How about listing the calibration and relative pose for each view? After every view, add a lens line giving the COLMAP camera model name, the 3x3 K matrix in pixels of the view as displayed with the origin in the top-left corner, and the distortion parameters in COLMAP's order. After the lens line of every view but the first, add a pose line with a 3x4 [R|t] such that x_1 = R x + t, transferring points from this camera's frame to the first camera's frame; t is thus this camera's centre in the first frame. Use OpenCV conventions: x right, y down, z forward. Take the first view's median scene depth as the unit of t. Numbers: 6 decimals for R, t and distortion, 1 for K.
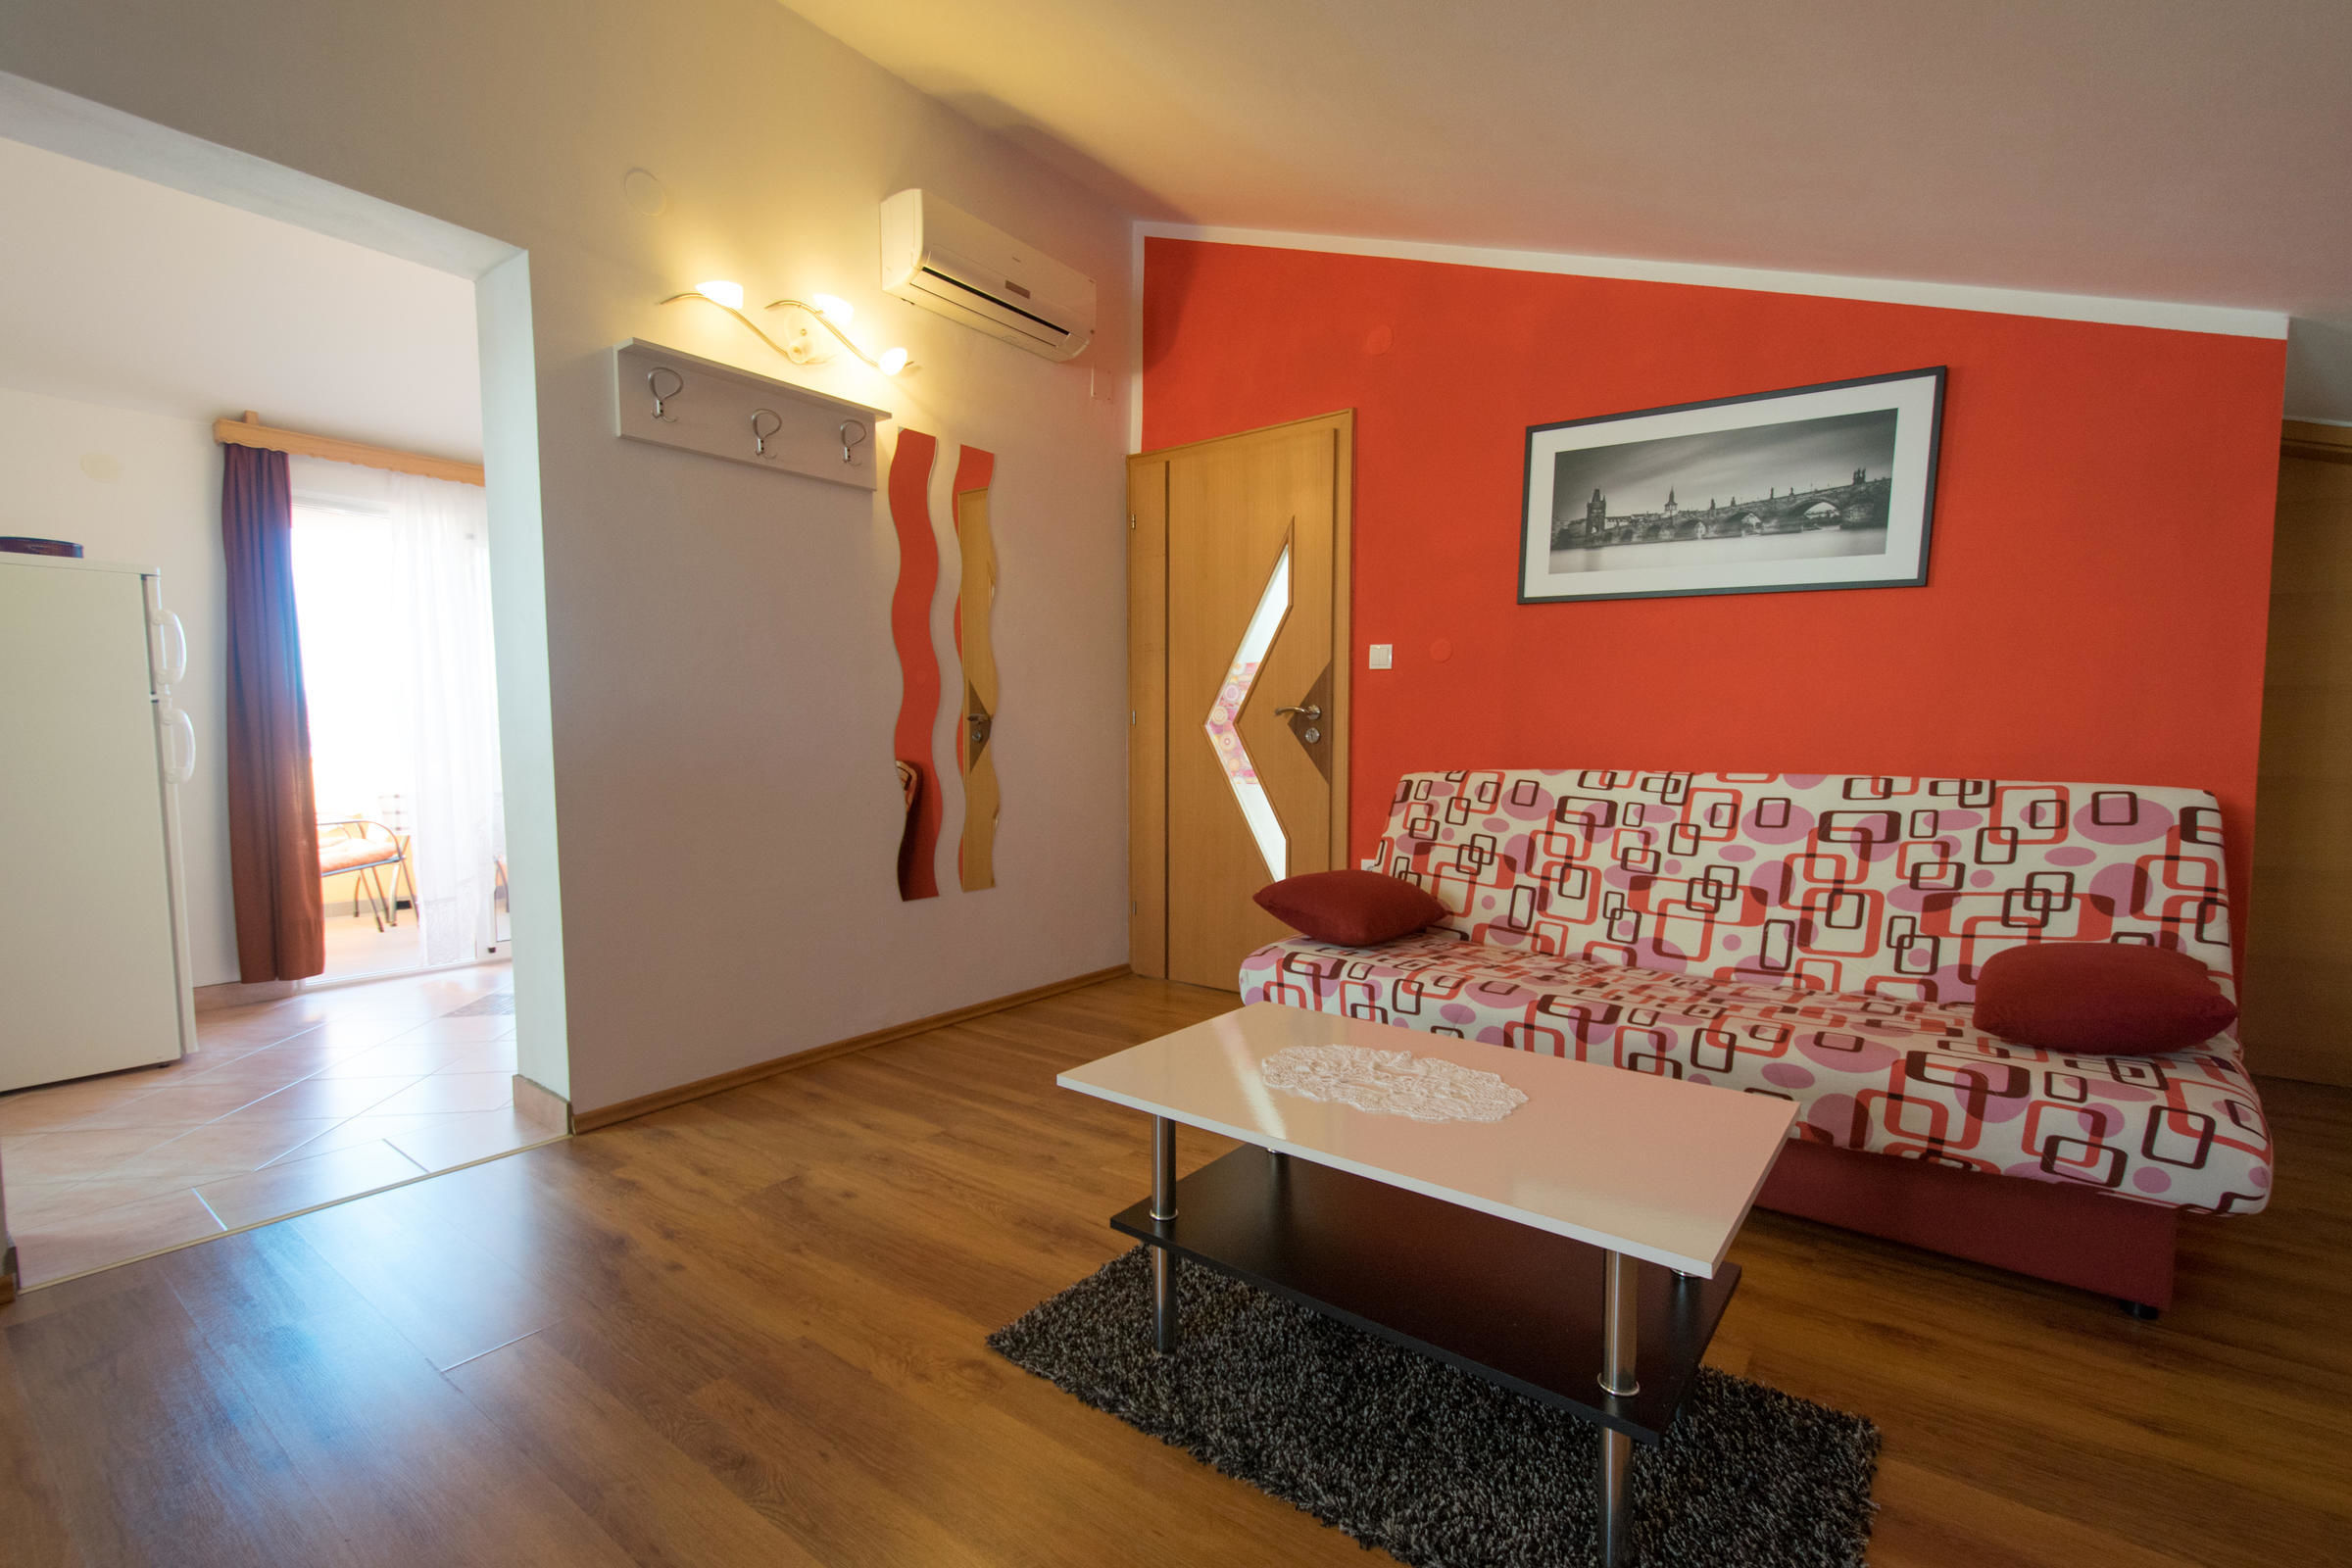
lens RADIAL K [[1027.7, 0, 1195.0], [0, 1027.7, 807.7], [0, 0, 1]] dist [0.011510, -0.004055]
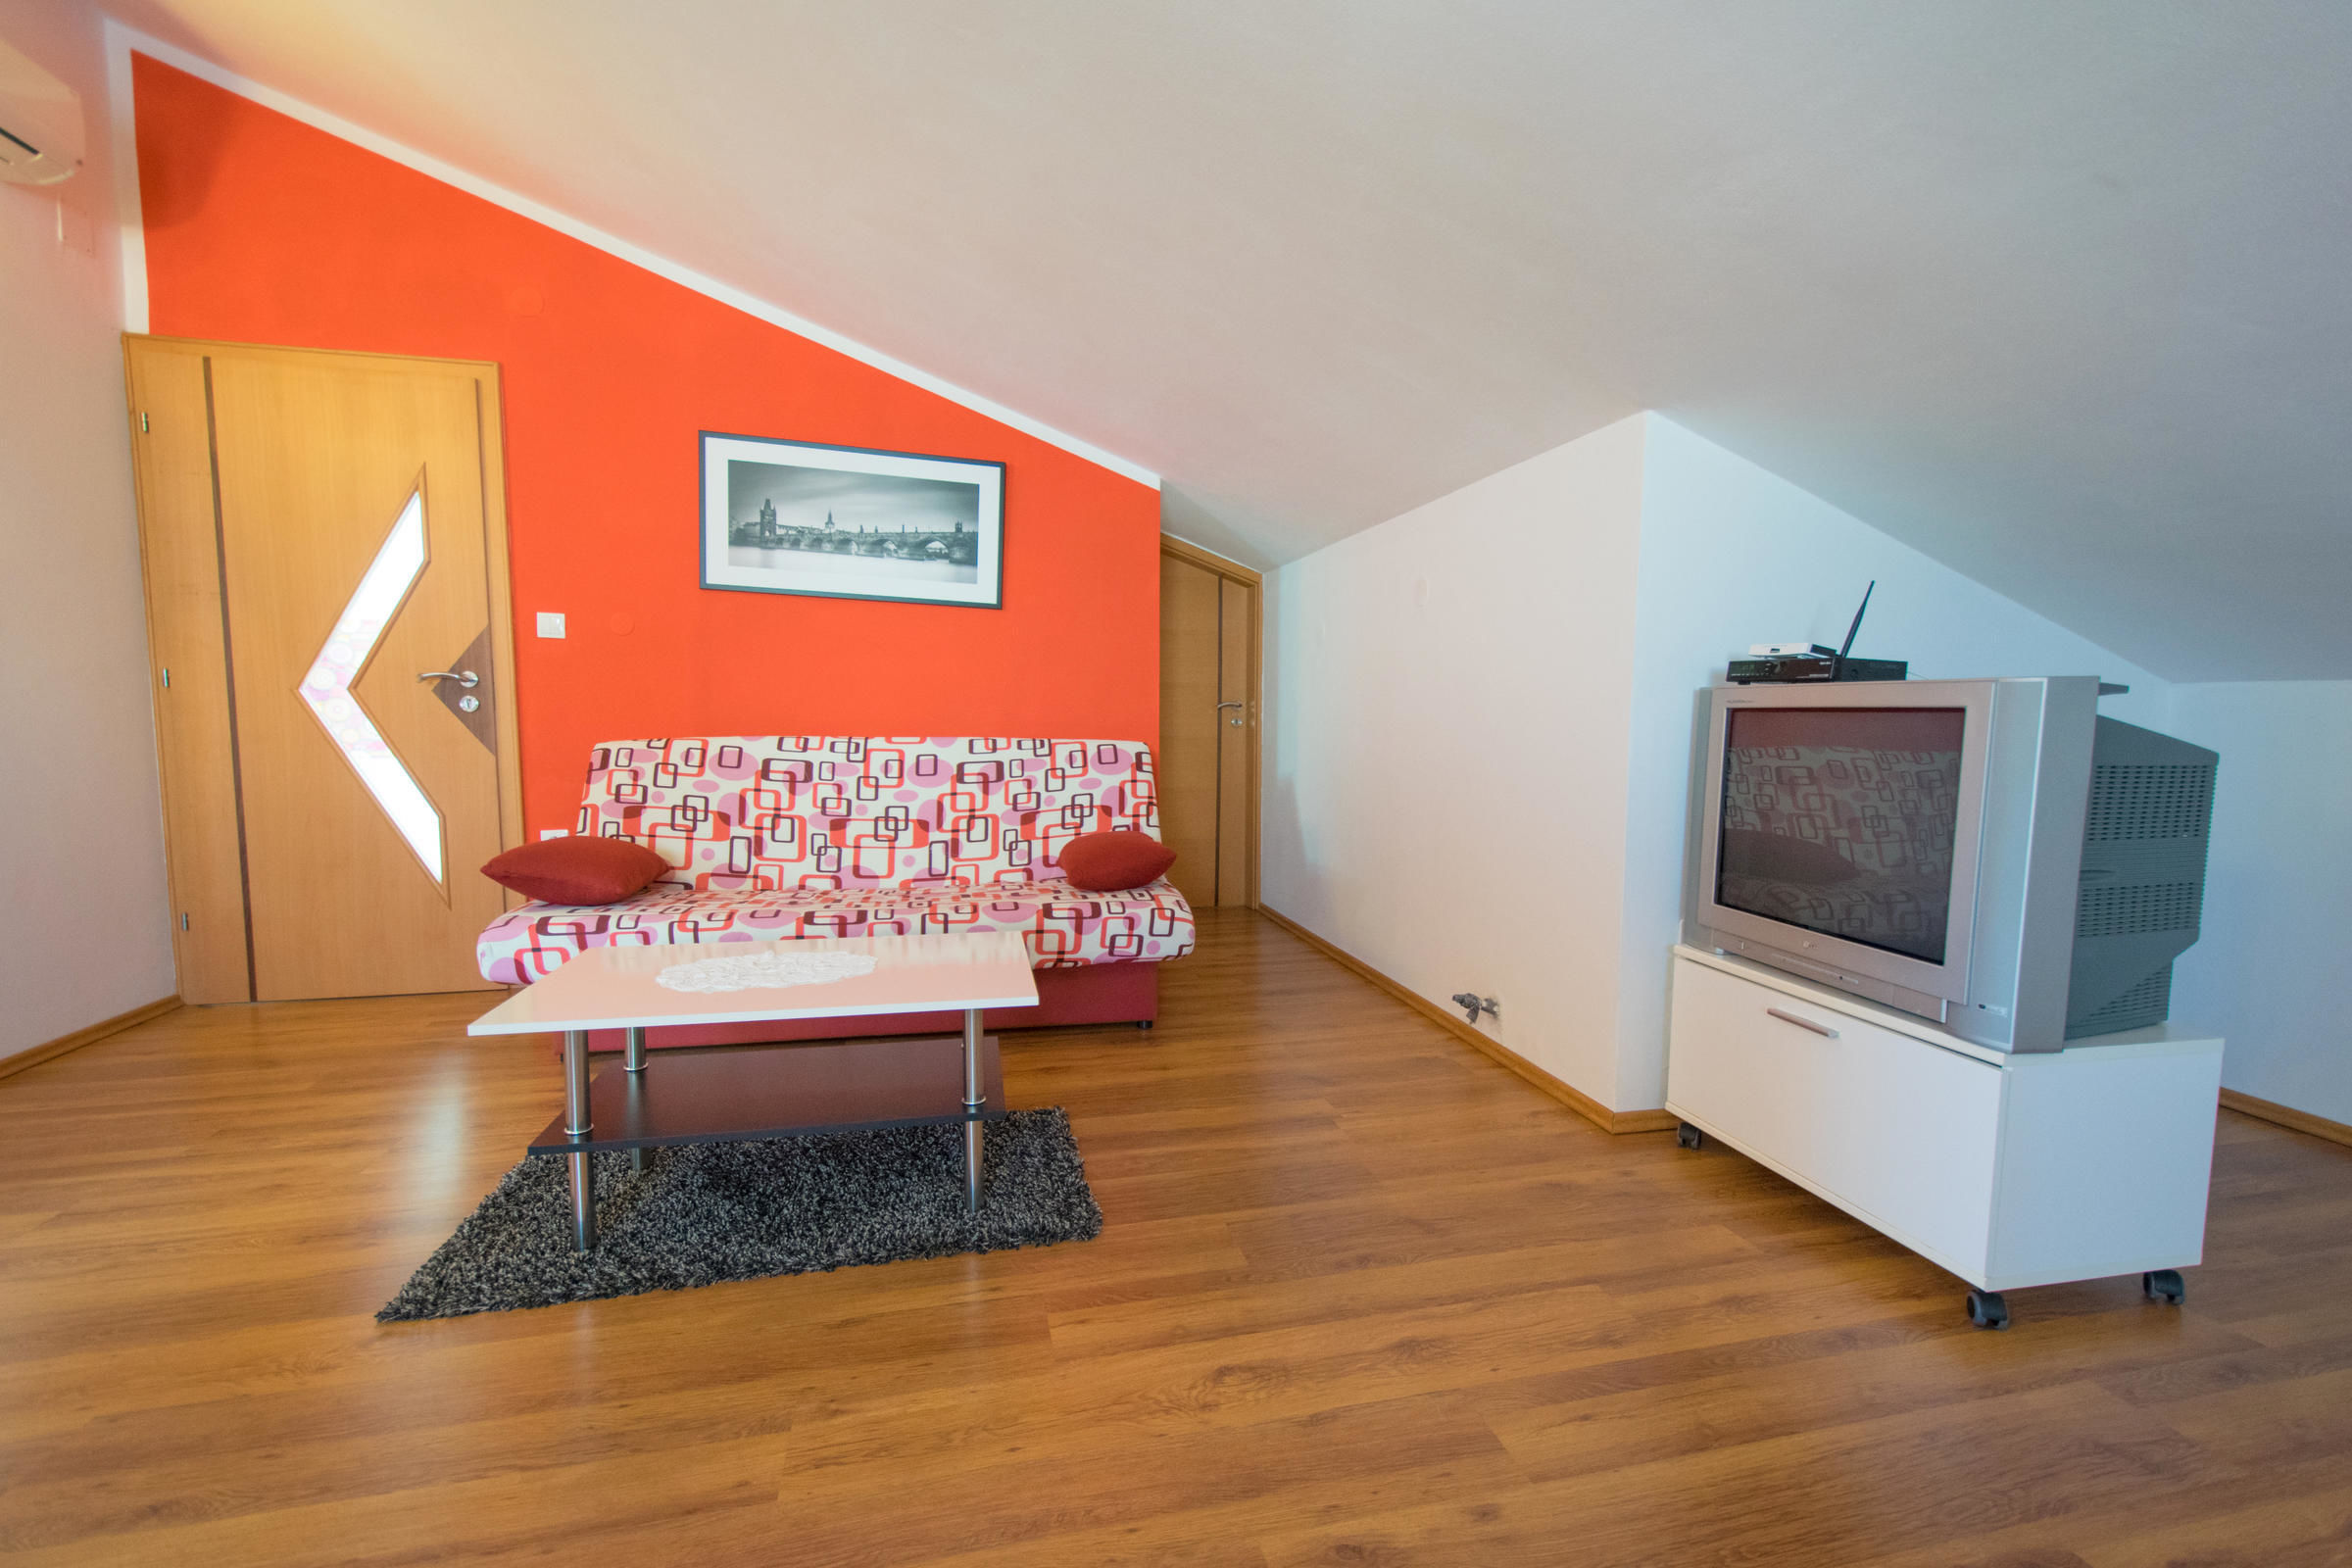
lens RADIAL K [[1027.7, 0, 1195.0], [0, 1027.7, 807.7], [0, 0, 1]] dist [0.011510, -0.004055]
pose [[0.628005, -0.065679, 0.775432, -0.282759], [0.044567, 0.997832, 0.048422, 0.010965], [-0.776932, 0.004149, 0.629571, -0.146366]]
